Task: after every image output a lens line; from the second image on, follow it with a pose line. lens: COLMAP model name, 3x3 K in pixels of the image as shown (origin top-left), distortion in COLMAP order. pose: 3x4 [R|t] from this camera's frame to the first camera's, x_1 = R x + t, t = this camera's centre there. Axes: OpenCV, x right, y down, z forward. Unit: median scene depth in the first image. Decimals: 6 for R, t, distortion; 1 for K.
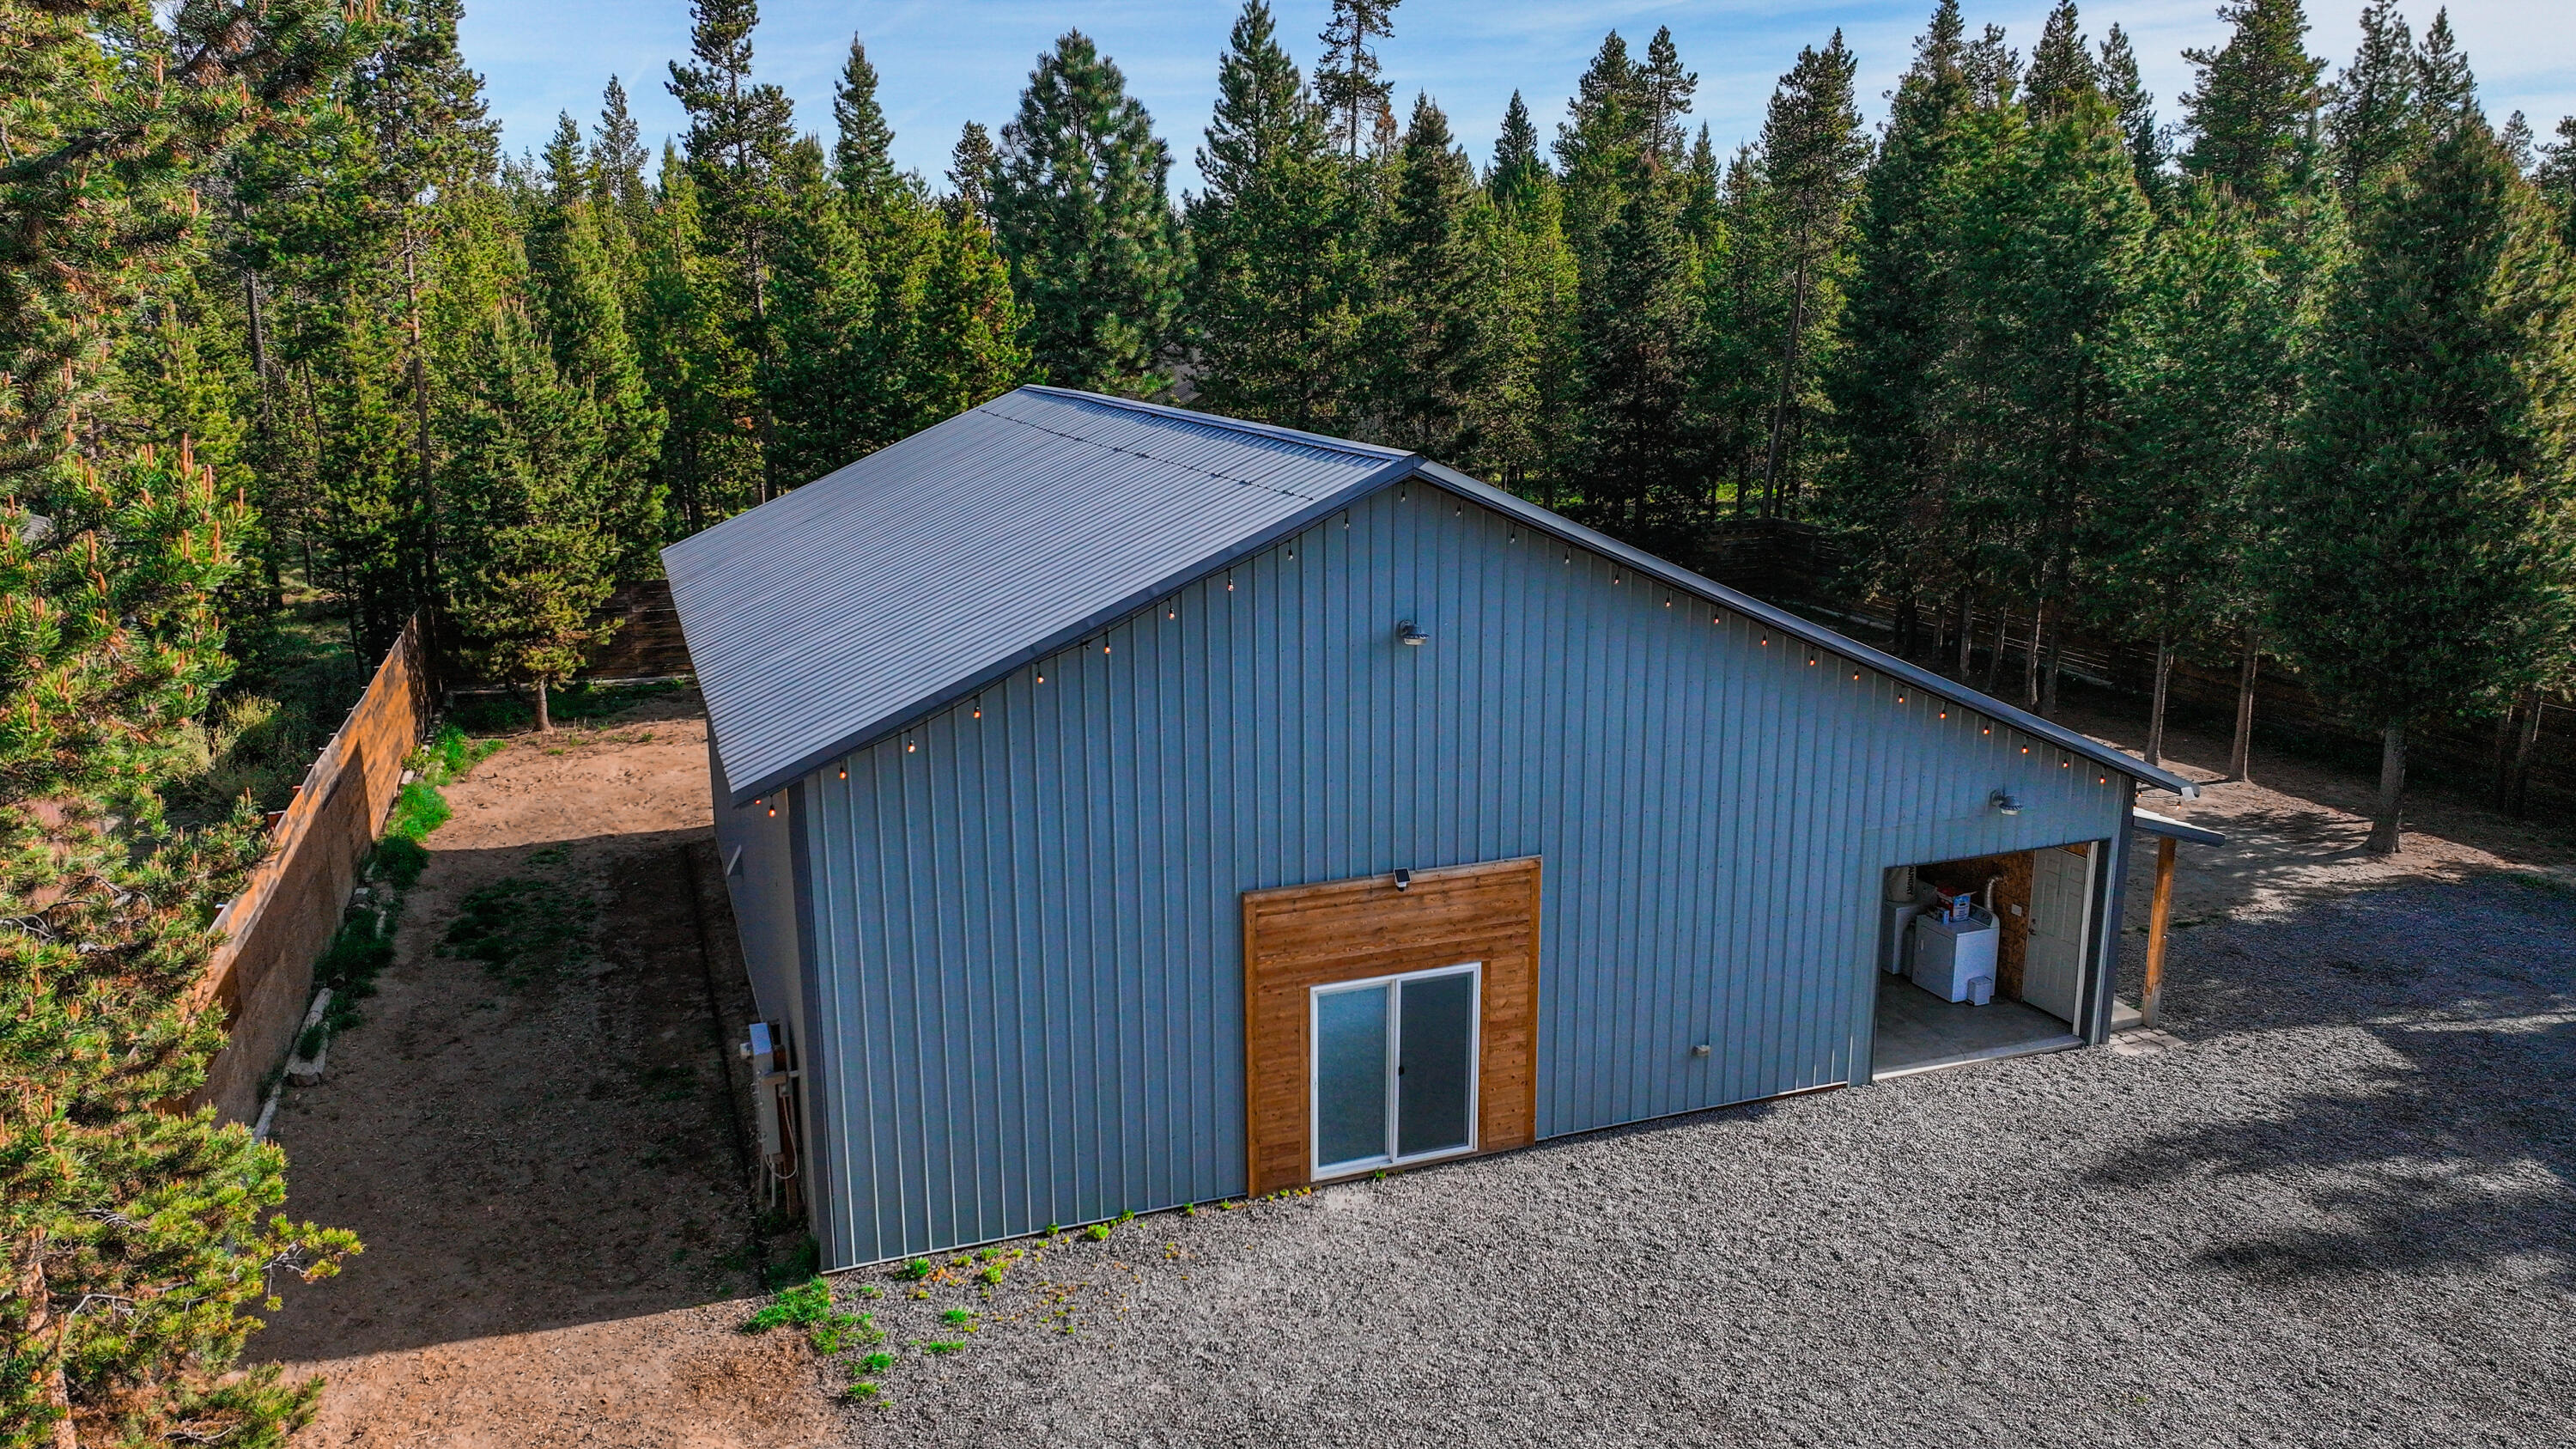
lens RADIAL K [[1809.4, 0, 1288.0], [0, 1809.4, 724.5], [0, 0, 1]] dist [0.002276, 0.000083]
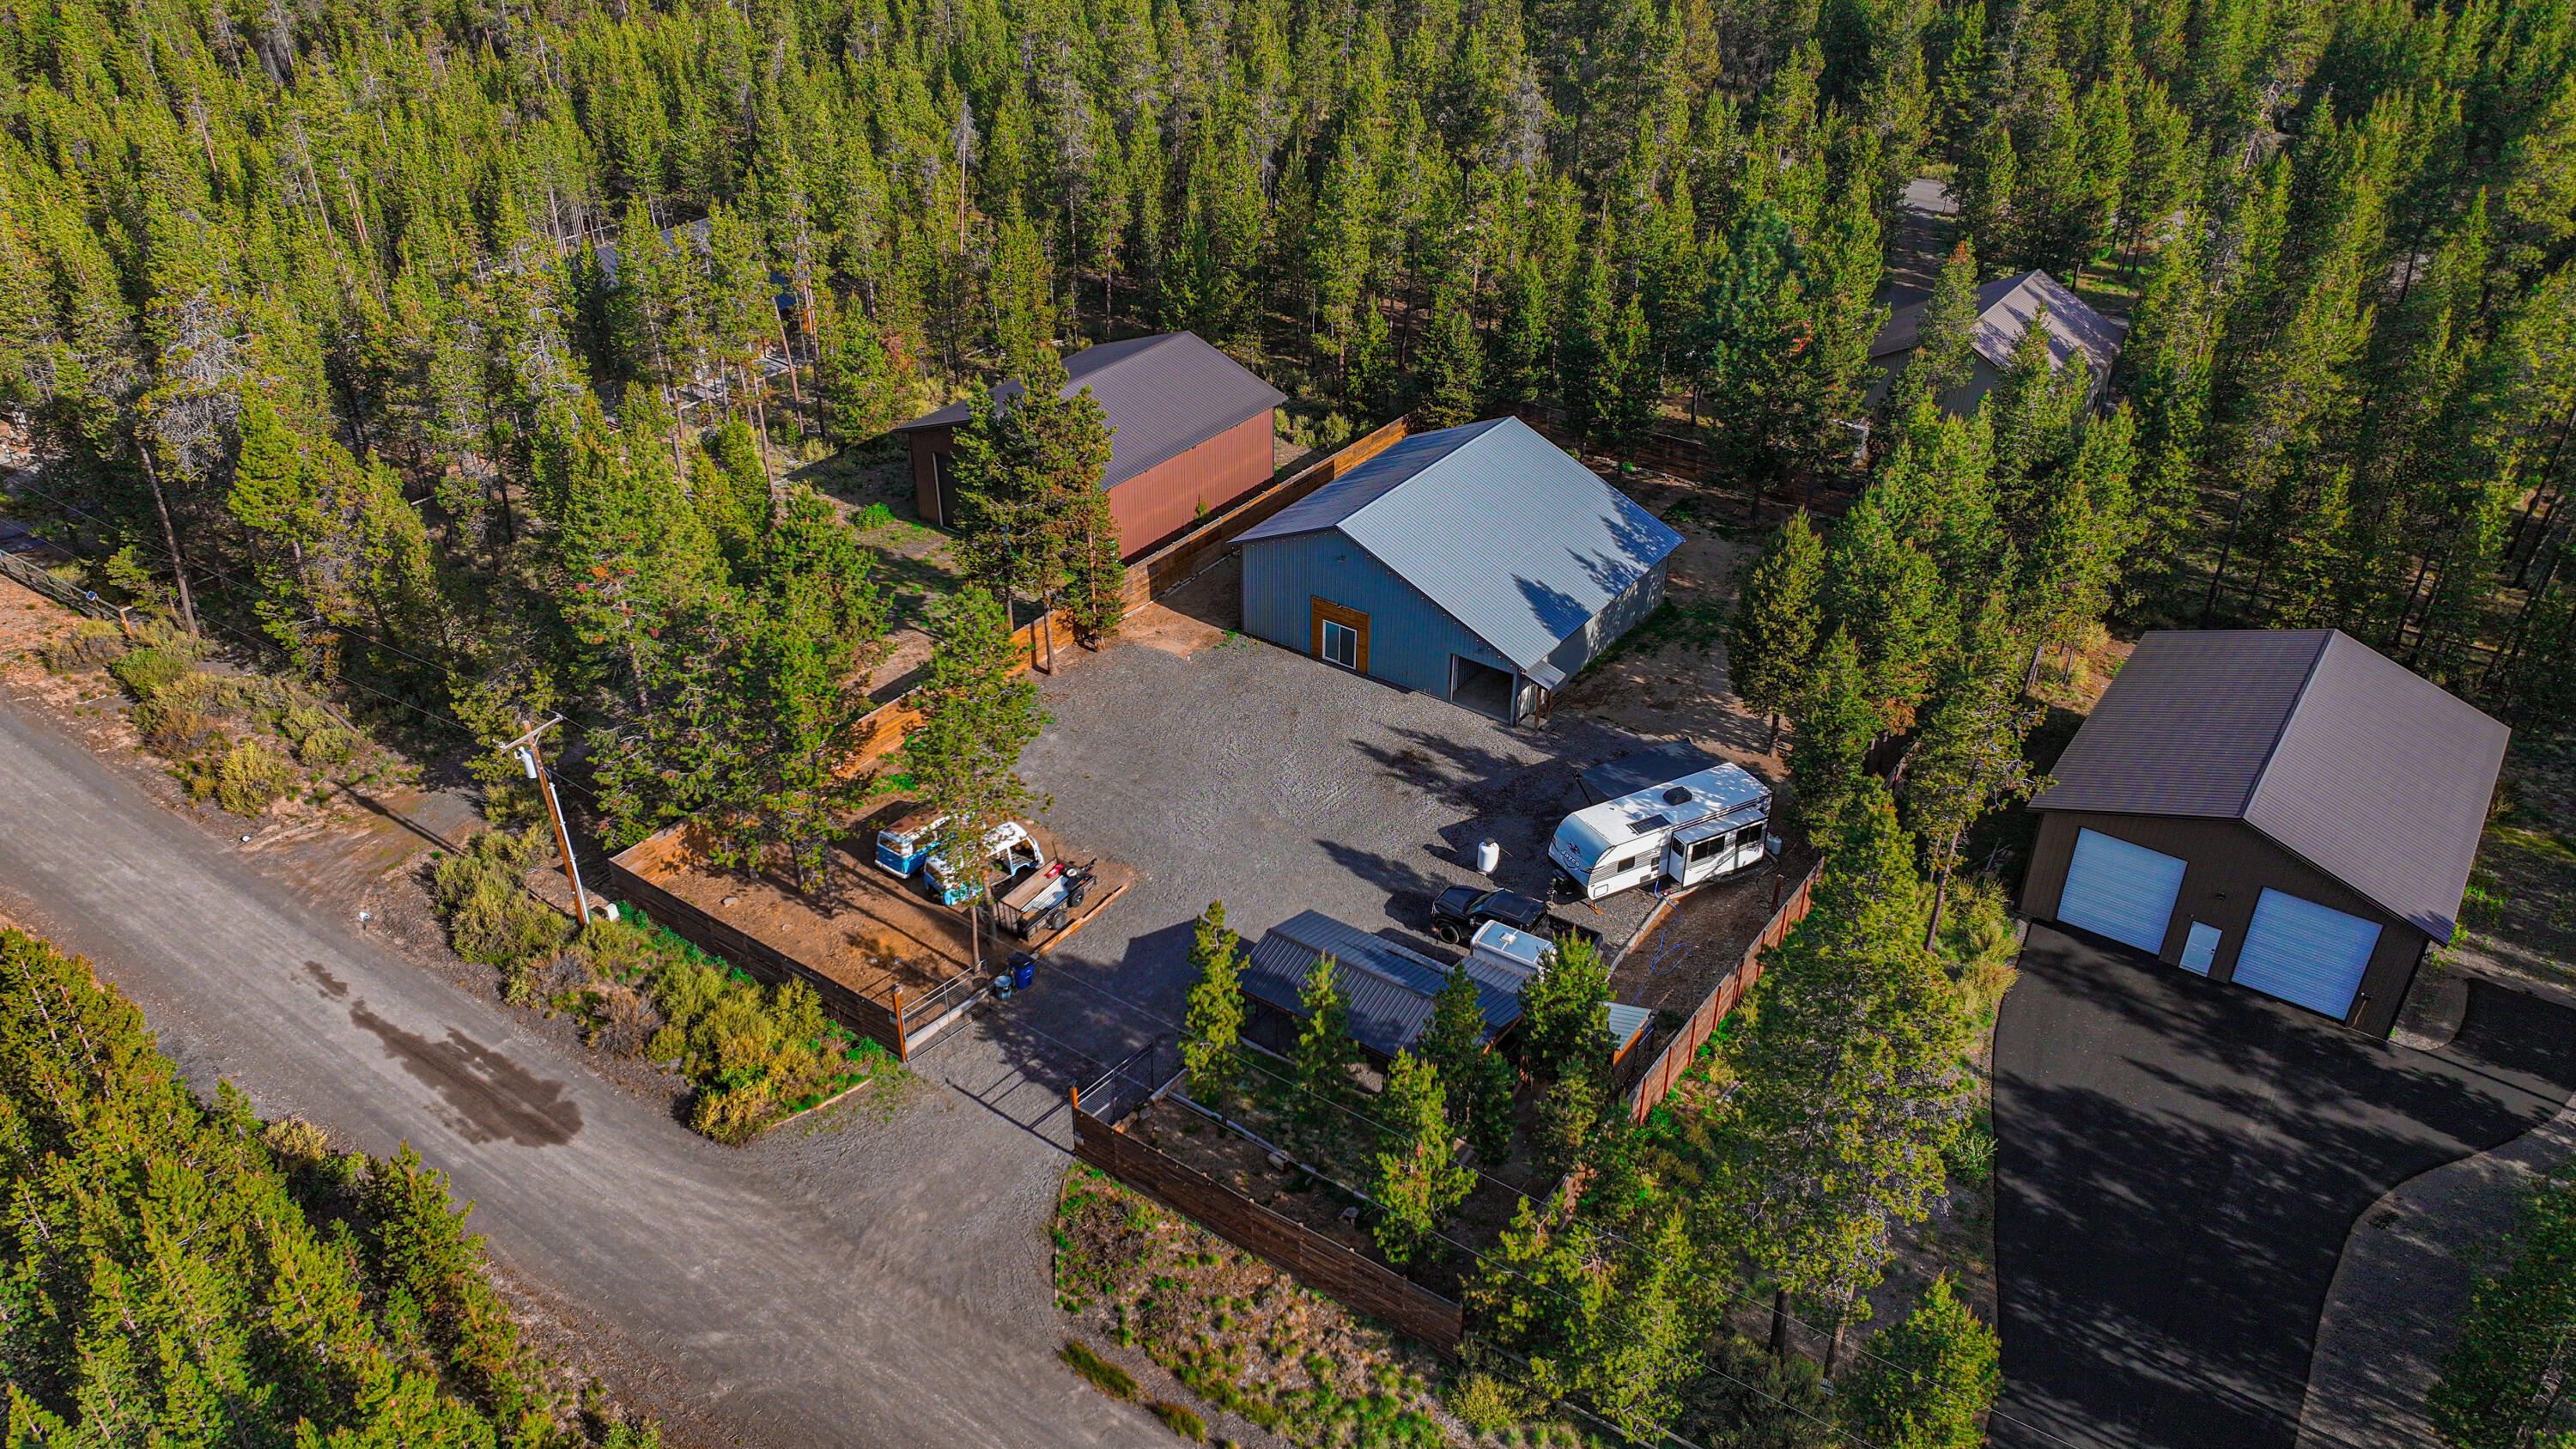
lens RADIAL K [[1808.3, 0, 1288.0], [0, 1808.3, 724.5], [0, 0, 1]] dist [0.009222, 0.000356]
pose [[0.551297, 0.437228, -0.710566, 3.229365], [-0.182745, 0.894282, 0.408489, -1.432892], [0.814049, -0.095346, 0.572916, -1.707546]]
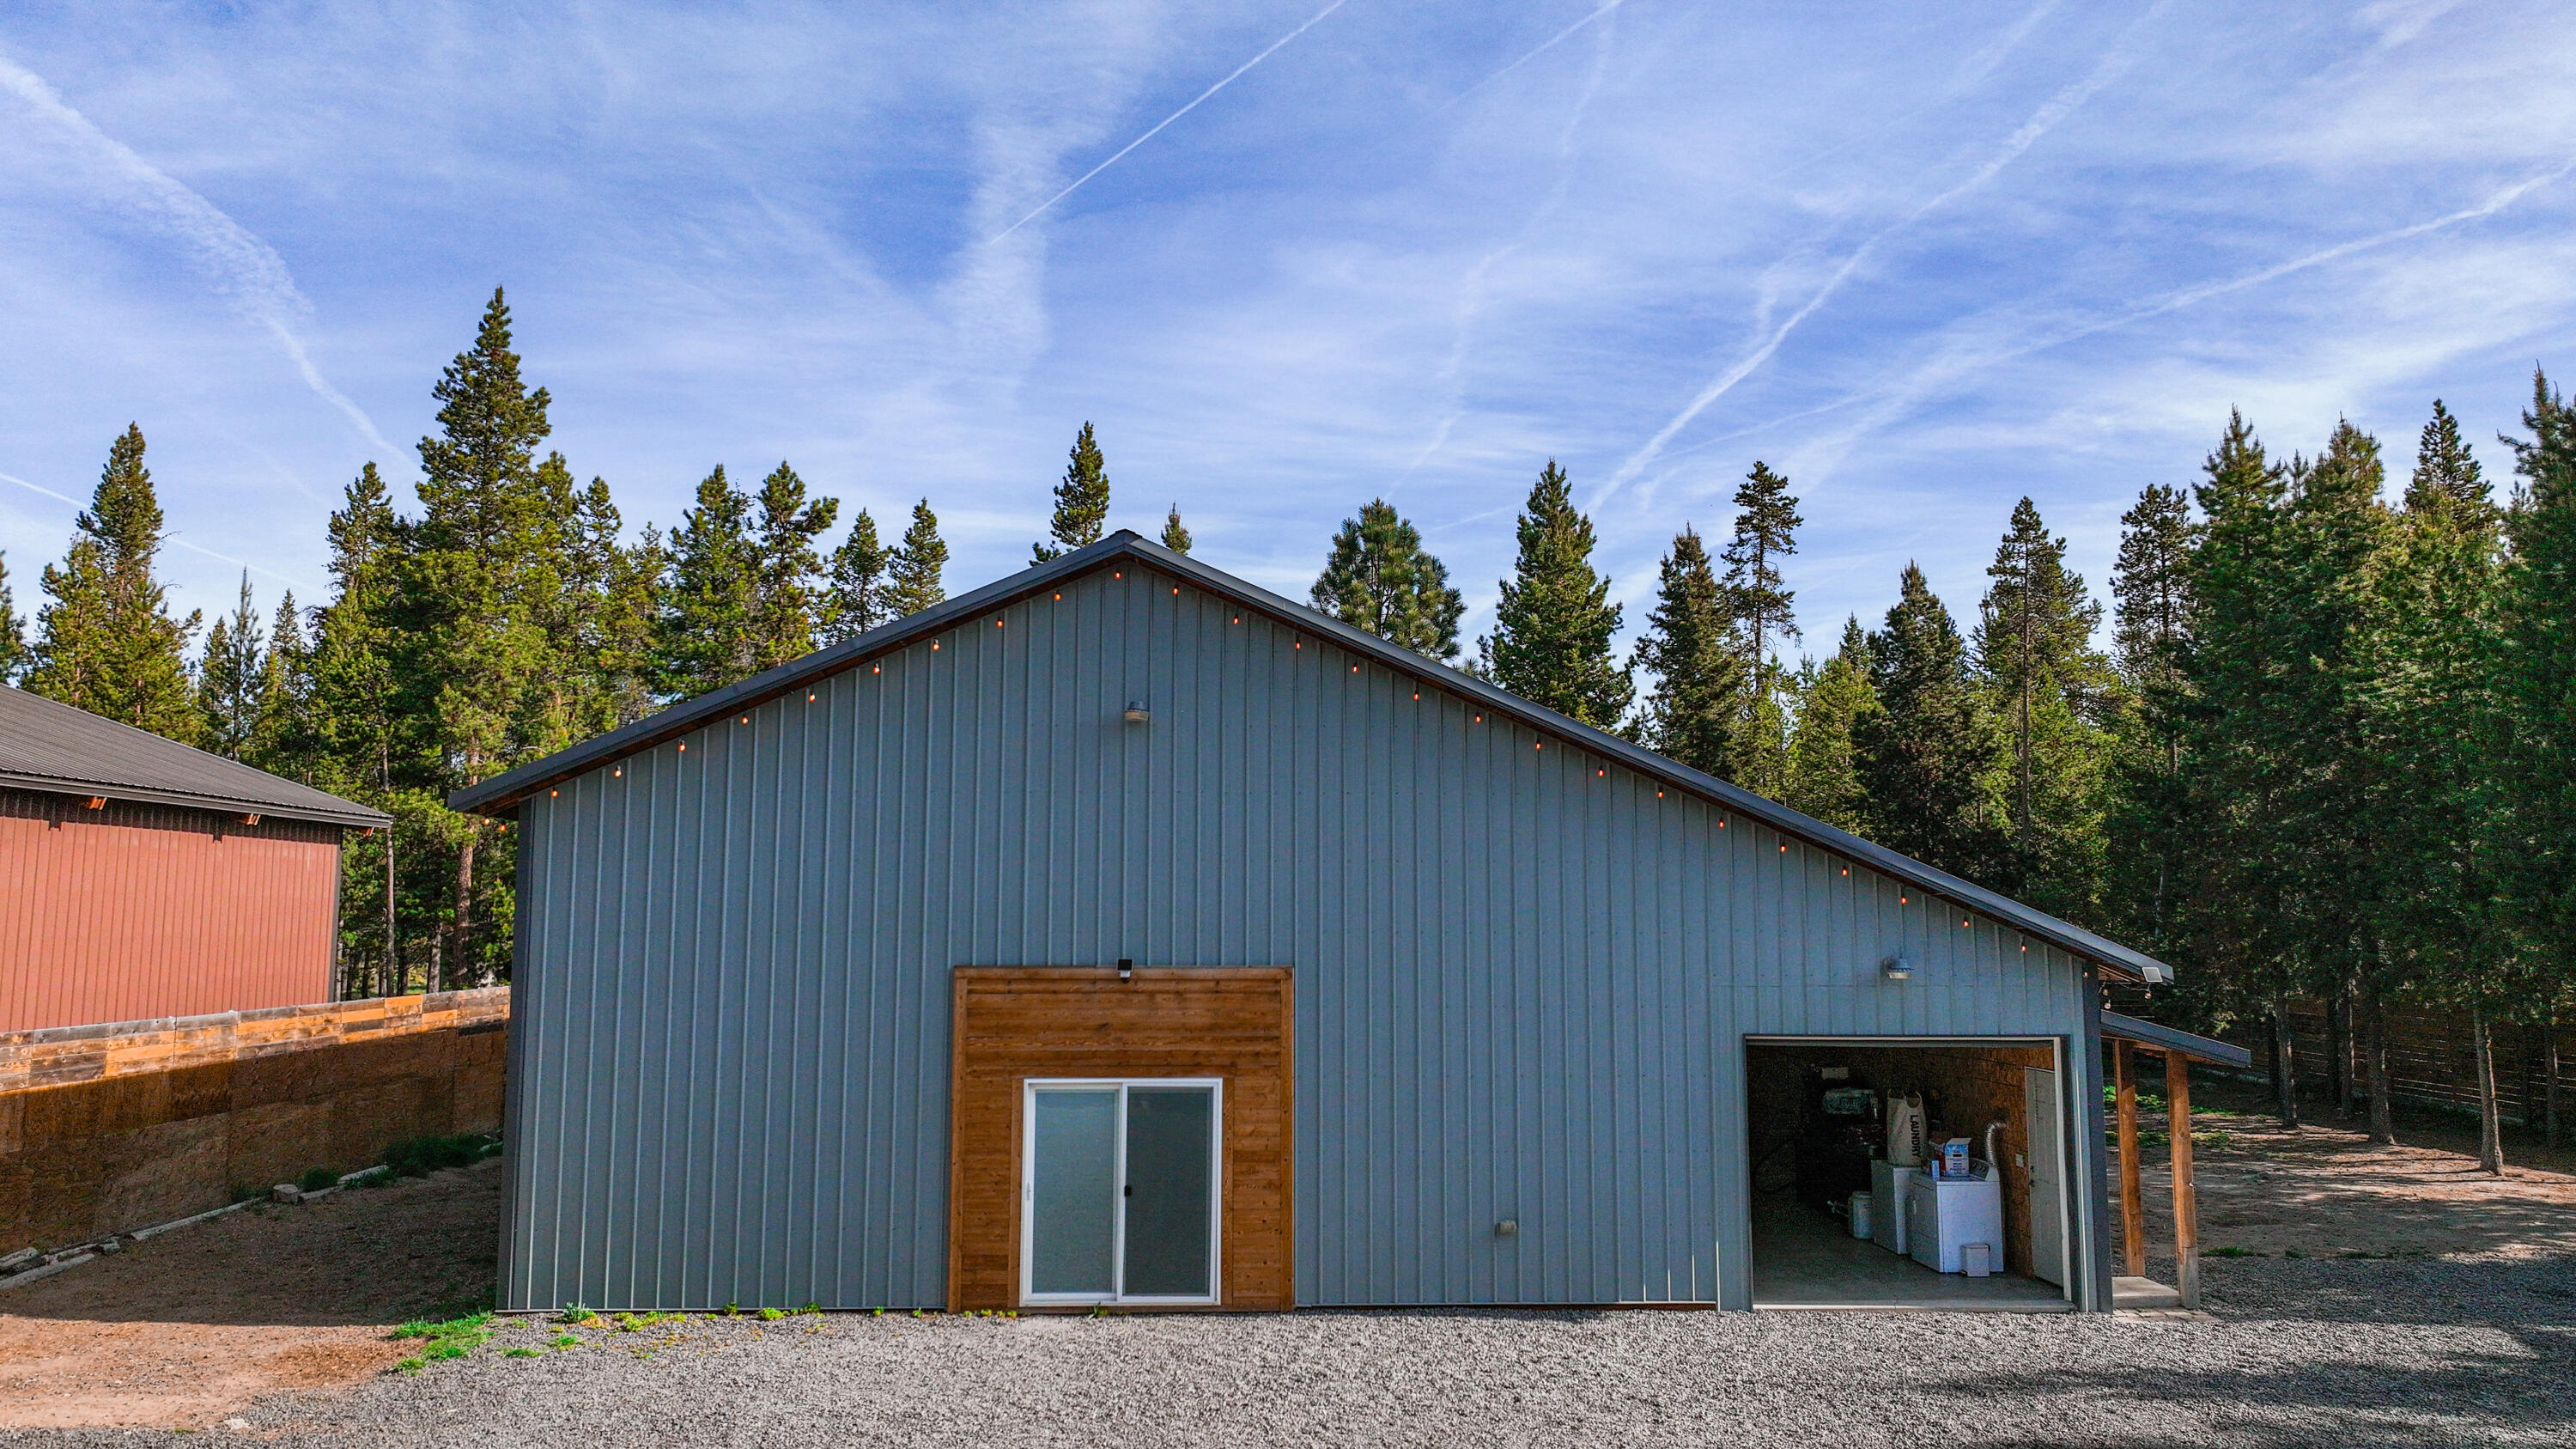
lens RADIAL K [[1808.3, 0, 1288.0], [0, 1808.3, 724.5], [0, 0, 1]] dist [0.009222, 0.000356]
pose [[0.948387, -0.027511, -0.315918, 0.421805], [-0.079141, 0.944174, -0.319801, 0.245243], [0.307080, 0.328298, 0.893265, 0.115324]]
